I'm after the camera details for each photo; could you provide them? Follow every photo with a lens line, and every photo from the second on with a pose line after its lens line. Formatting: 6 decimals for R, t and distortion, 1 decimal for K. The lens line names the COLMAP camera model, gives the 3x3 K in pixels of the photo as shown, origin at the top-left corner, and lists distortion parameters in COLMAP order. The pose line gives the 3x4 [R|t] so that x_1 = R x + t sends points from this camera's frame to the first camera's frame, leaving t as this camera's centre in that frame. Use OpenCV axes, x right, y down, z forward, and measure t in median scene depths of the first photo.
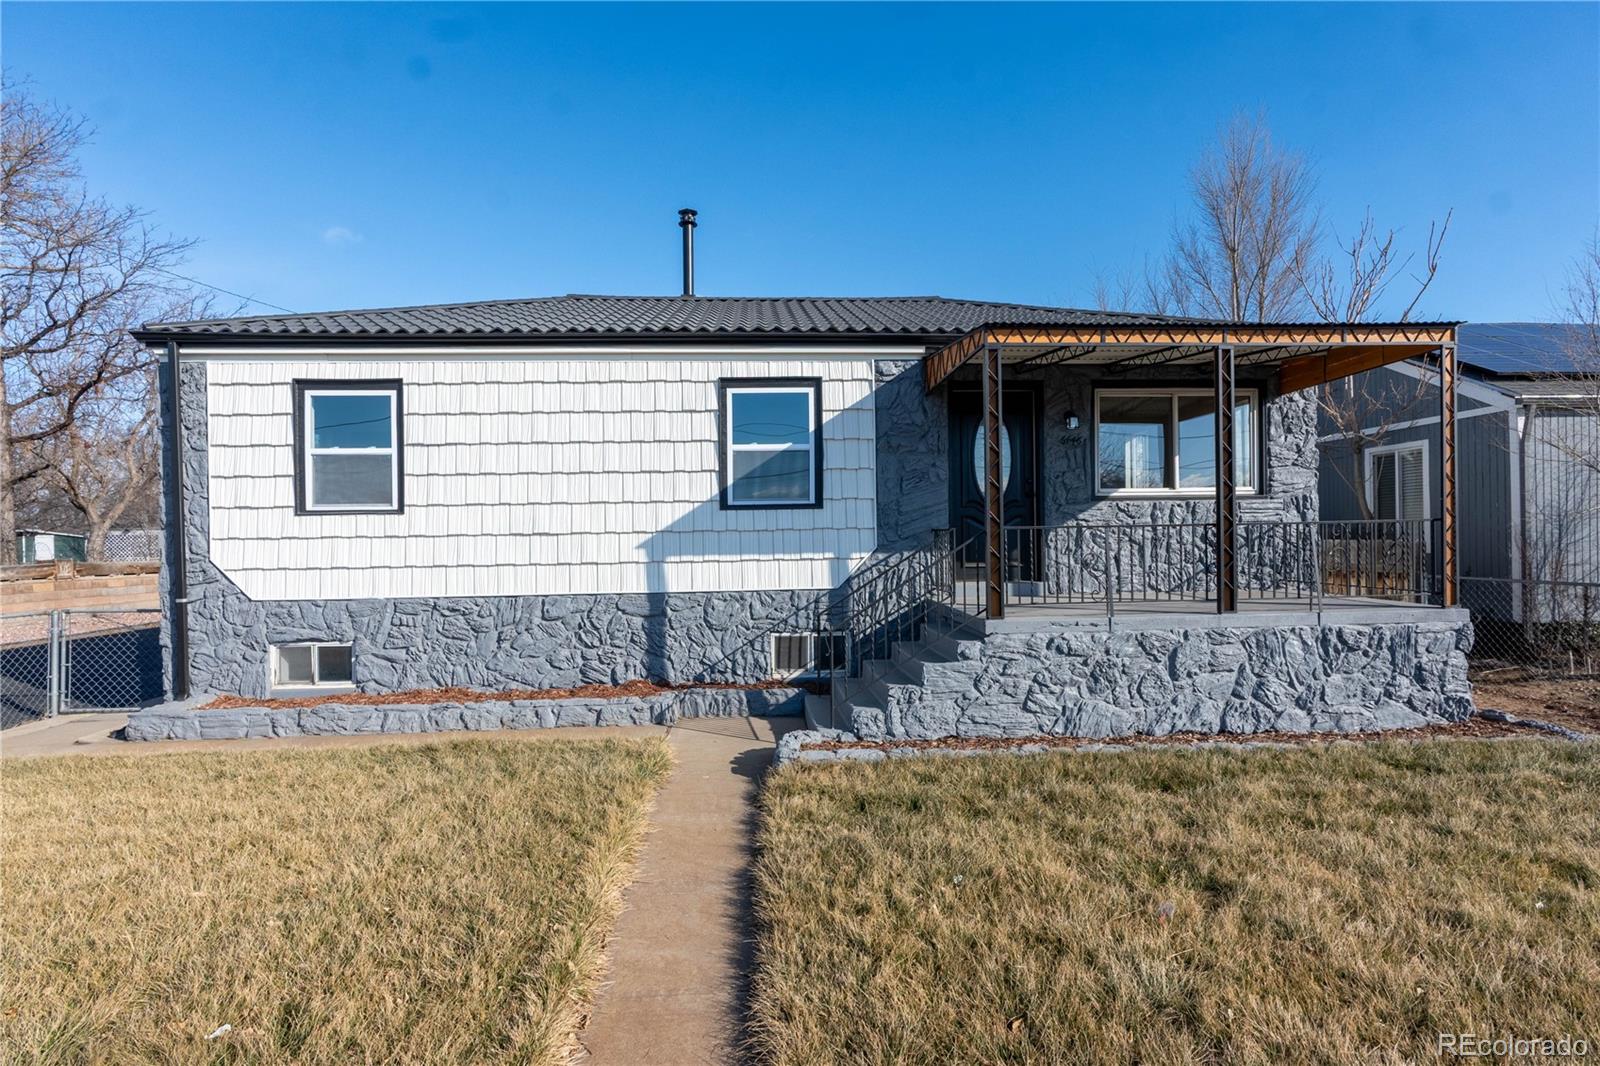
lens RADIAL K [[797.0, 0, 794.5], [0, 797.0, 533.5], [0, 0, 1]] dist [-0.000970, -0.000305]
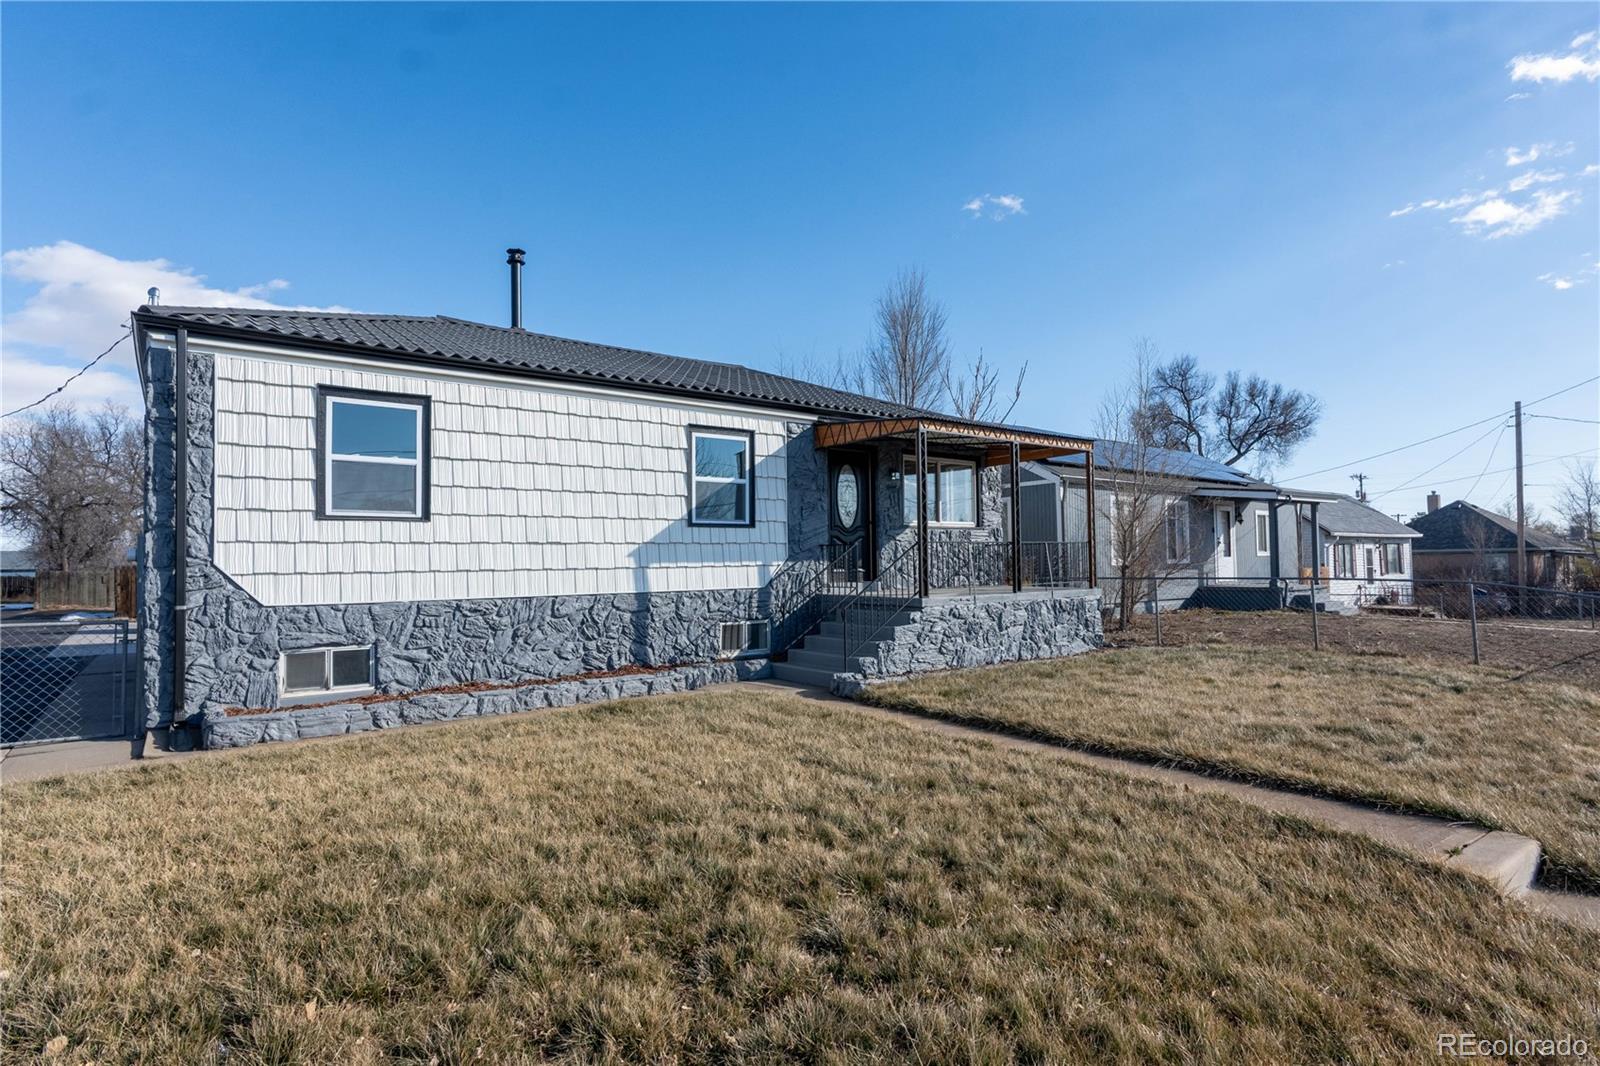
lens RADIAL K [[797.0, 0, 811.1], [0, 797.0, 533.4], [0, 0, 1]] dist [-0.000970, -0.000305]
pose [[0.829137, 0.024241, 0.558520, -0.662108], [-0.002322, 0.999200, -0.039920, 0.032466], [-0.559041, 0.031803, 0.828530, -0.169875]]
